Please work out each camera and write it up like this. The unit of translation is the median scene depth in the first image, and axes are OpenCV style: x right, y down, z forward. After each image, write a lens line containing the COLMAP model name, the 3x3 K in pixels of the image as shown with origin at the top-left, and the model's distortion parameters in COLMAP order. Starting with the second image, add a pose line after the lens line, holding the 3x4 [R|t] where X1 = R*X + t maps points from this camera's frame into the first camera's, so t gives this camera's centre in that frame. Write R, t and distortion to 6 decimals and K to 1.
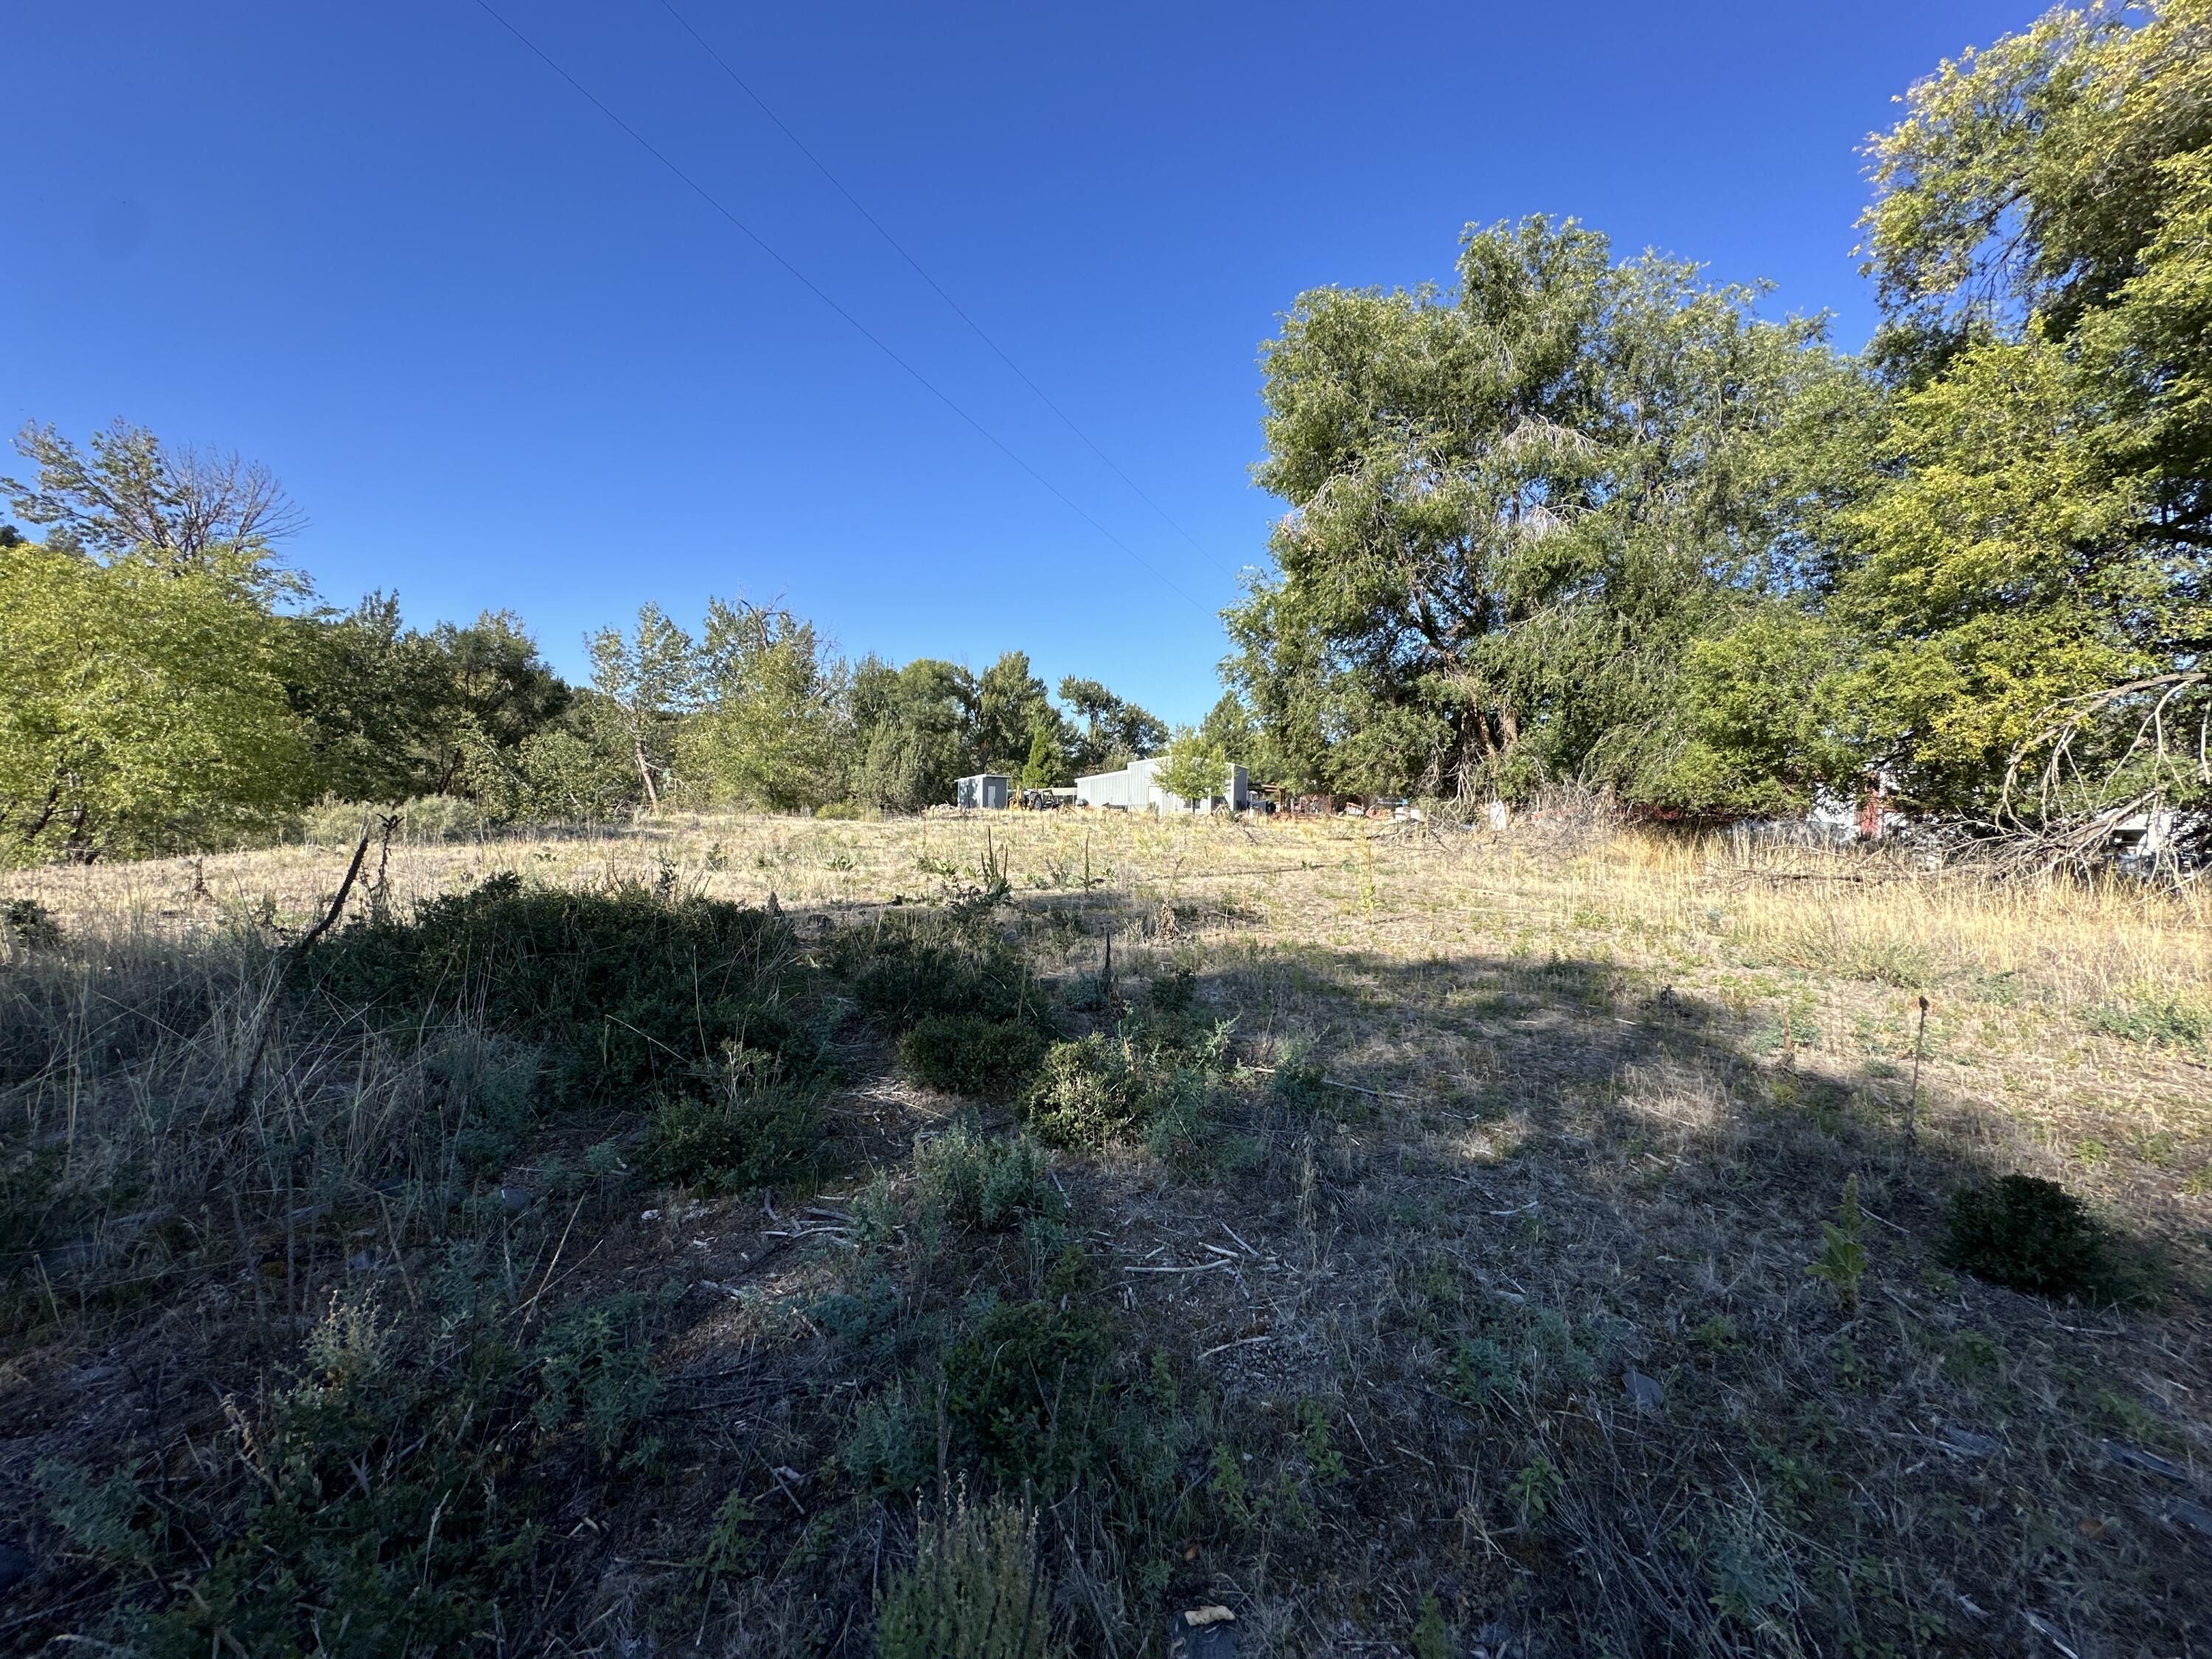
lens RADIAL K [[881.4, 0, 1110.5], [0, 881.4, 832.9], [0, 0, 1]] dist [-0.001953, 0.000646]
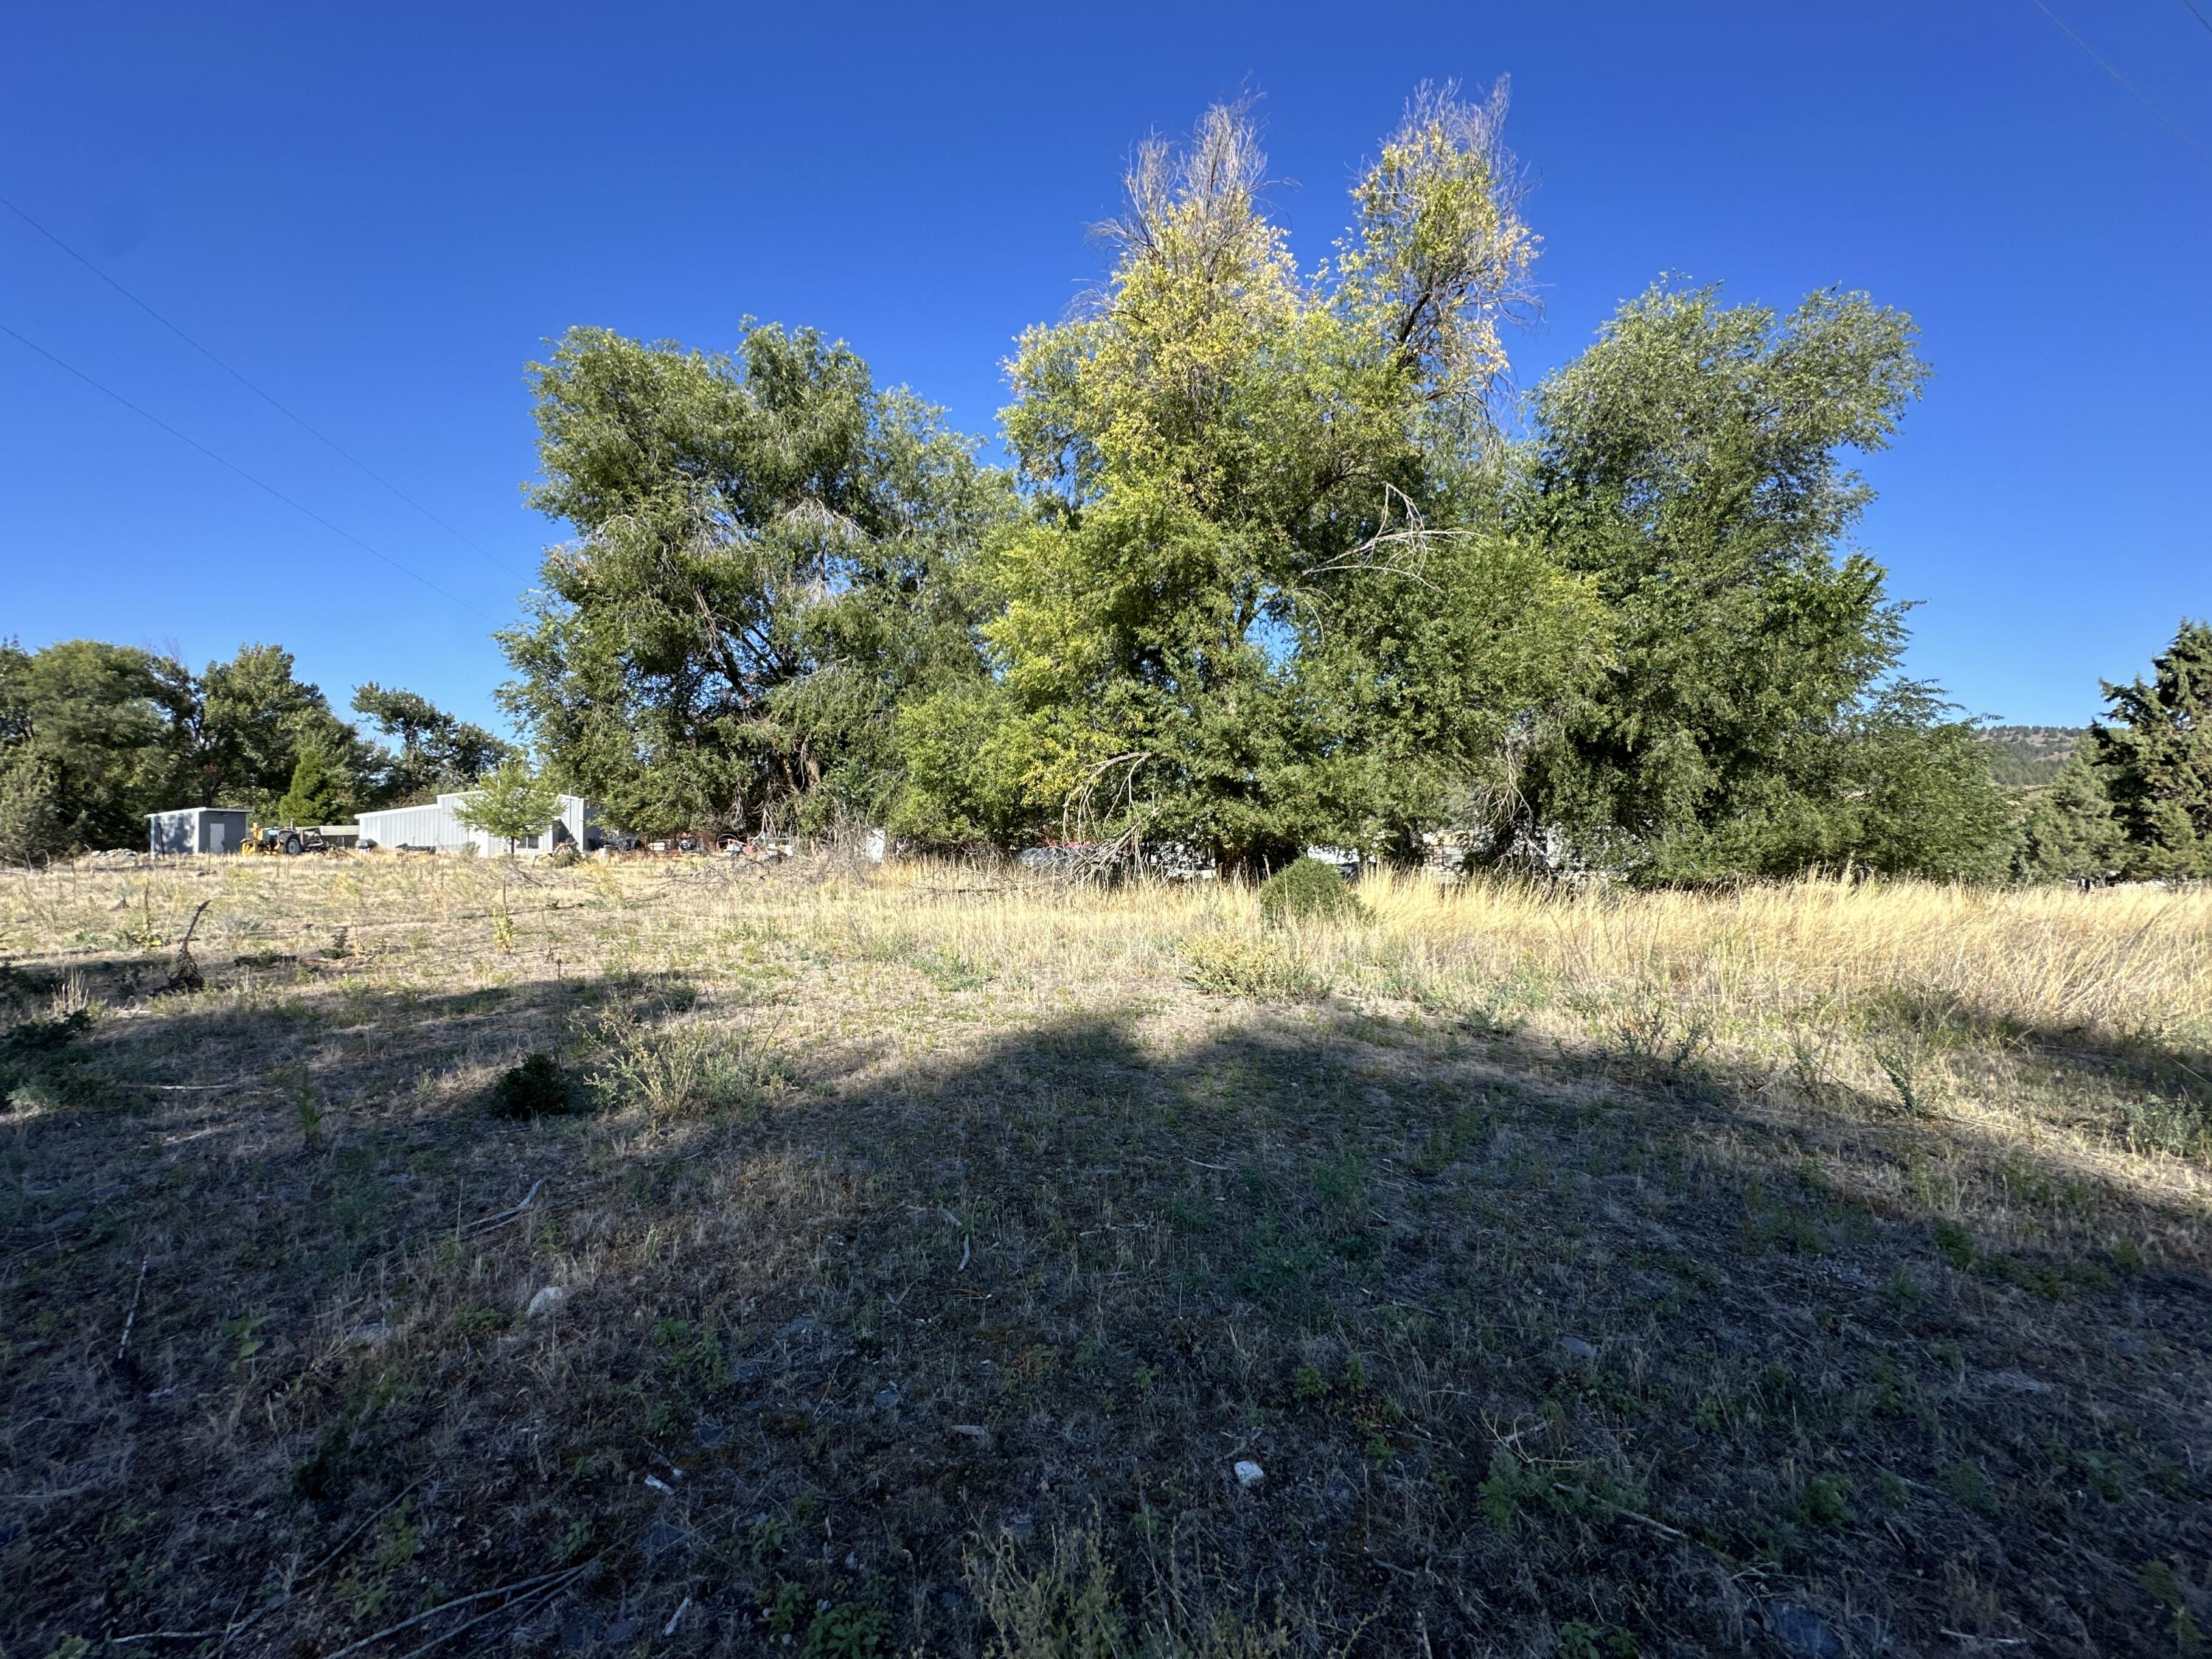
lens RADIAL K [[881.4, 0, 1104.7], [0, 881.4, 828.5], [0, 0, 1]] dist [-0.001953, 0.000646]
pose [[0.805047, -0.006902, 0.593170, 0.097784], [0.033726, 0.998848, -0.034151, 0.004898], [-0.592251, 0.047498, 0.804352, -0.114598]]
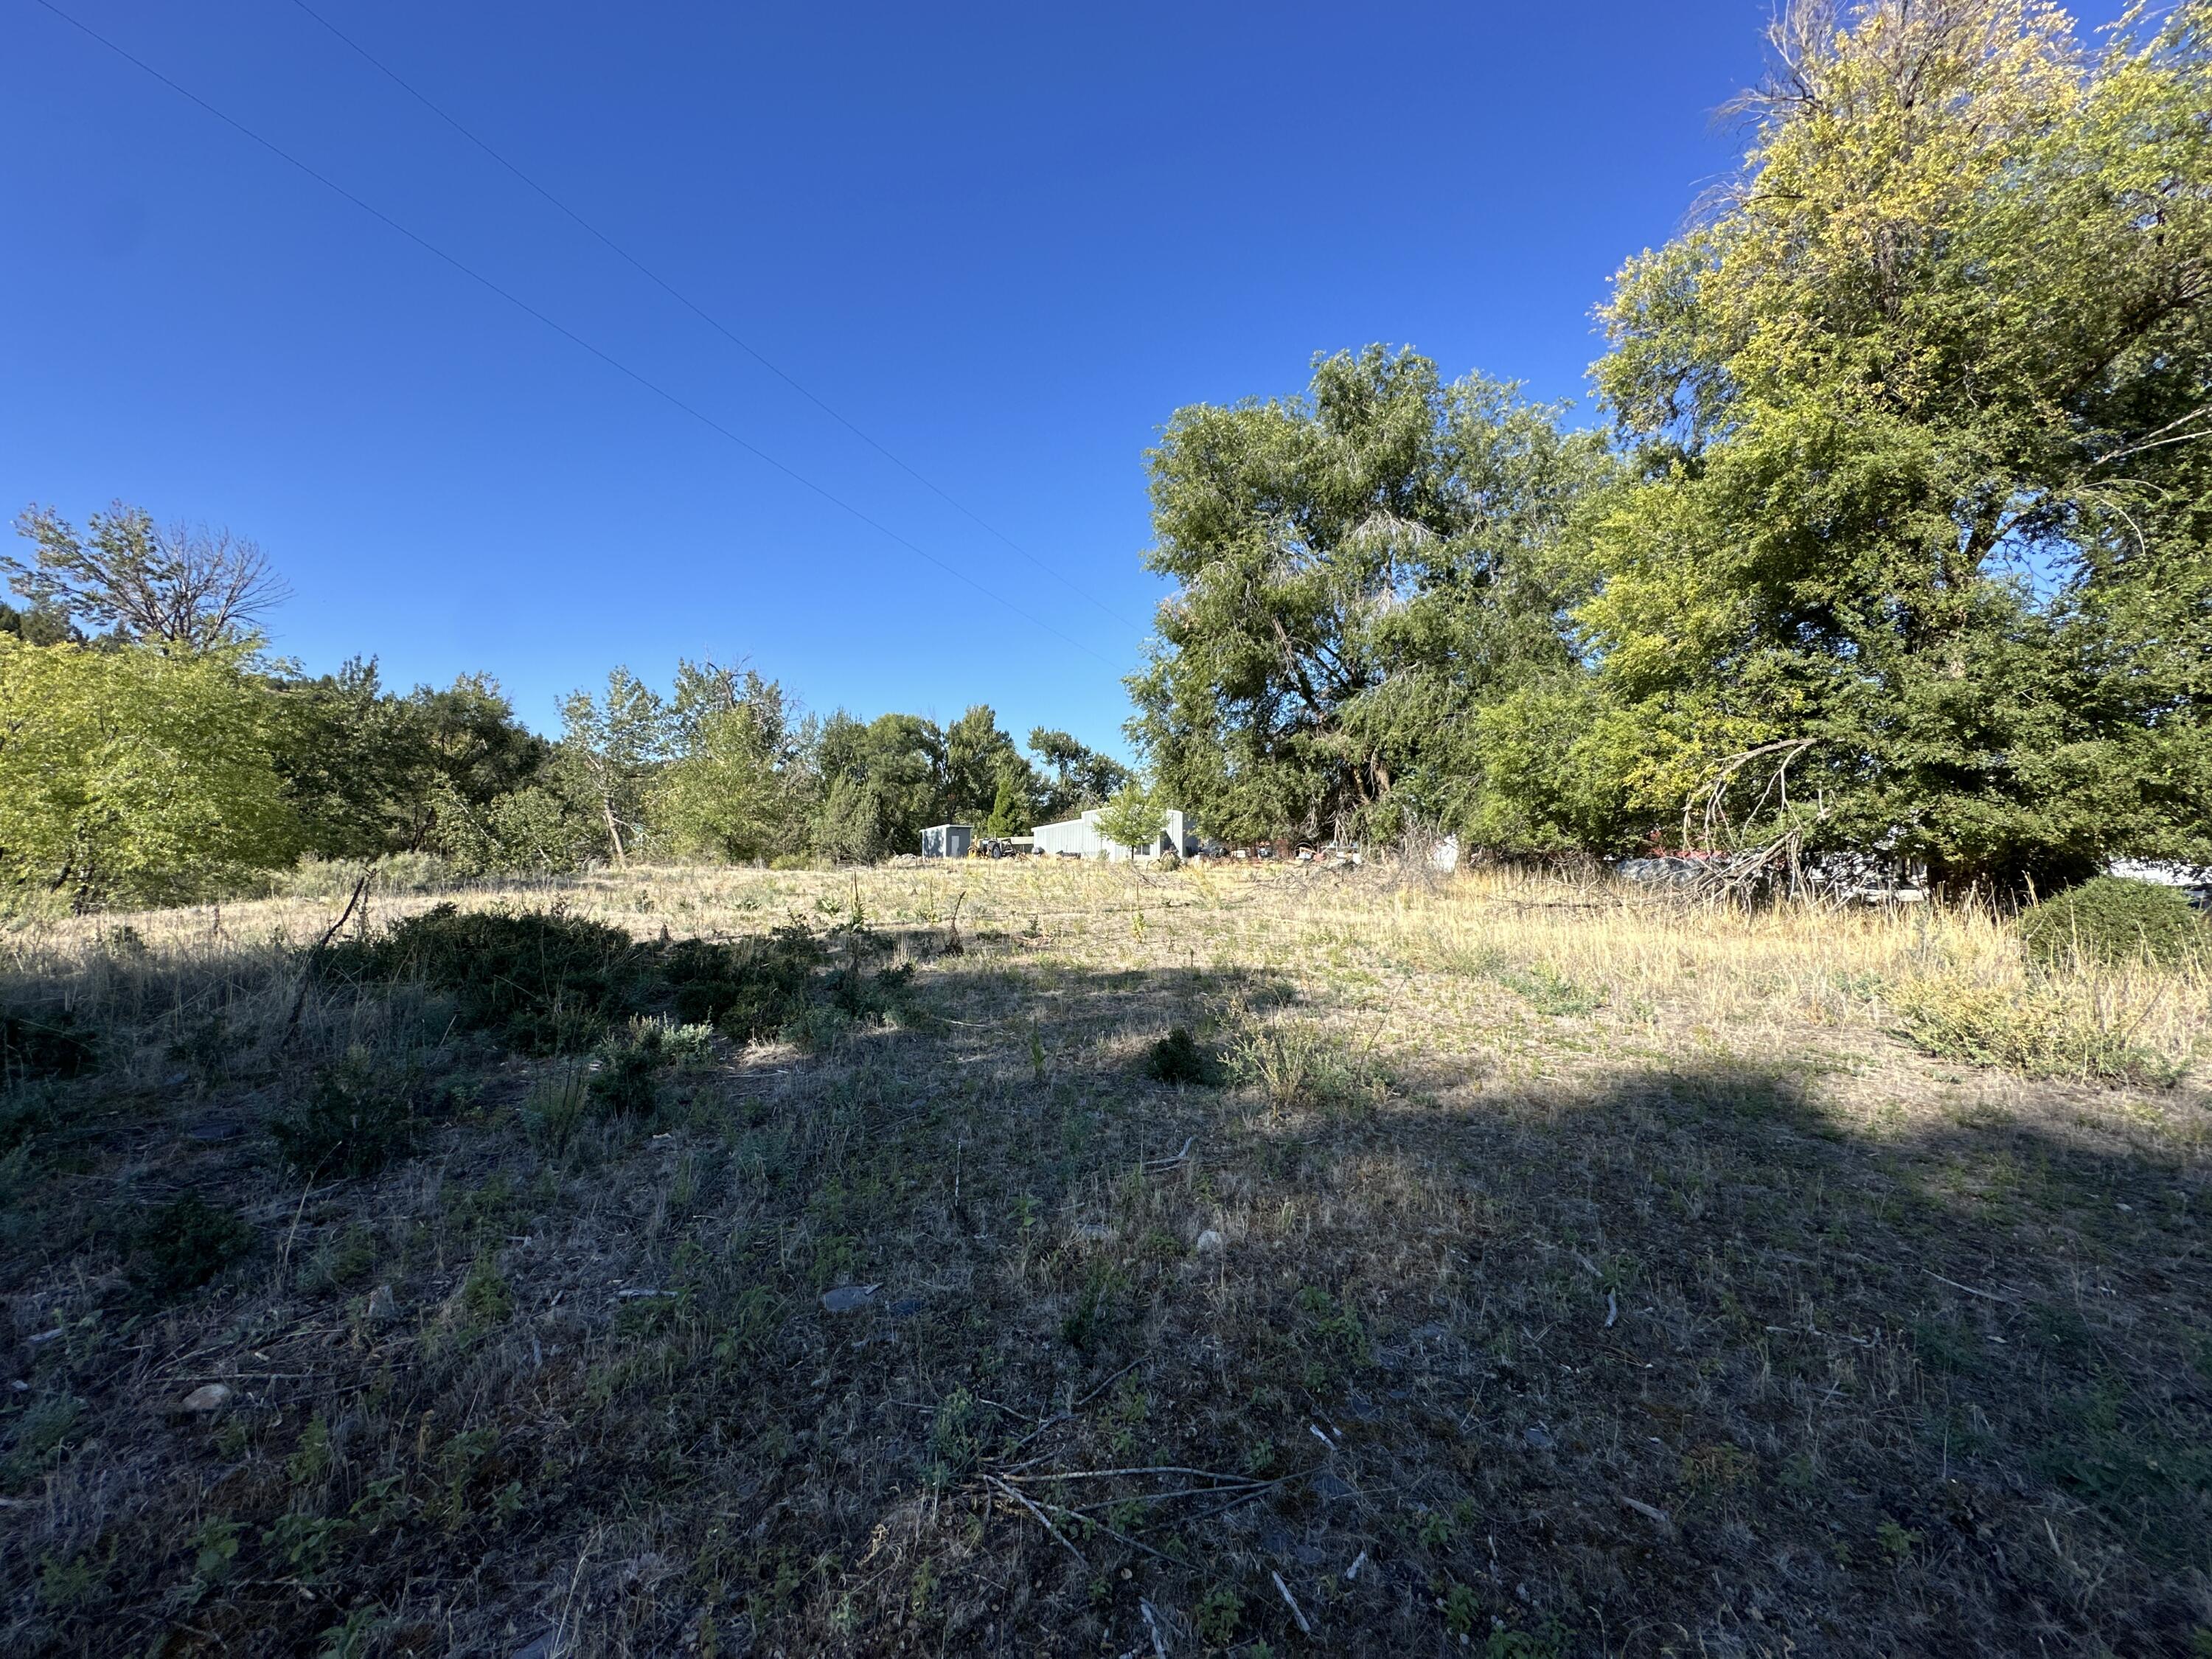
lens RADIAL K [[881.4, 0, 1104.9], [0, 881.4, 830.2], [0, 0, 1]] dist [-0.001953, 0.000646]
pose [[0.999792, -0.013099, 0.015623, 0.089819], [0.013968, 0.998284, -0.056867, 0.004400], [-0.014851, 0.057073, 0.998260, -0.114681]]
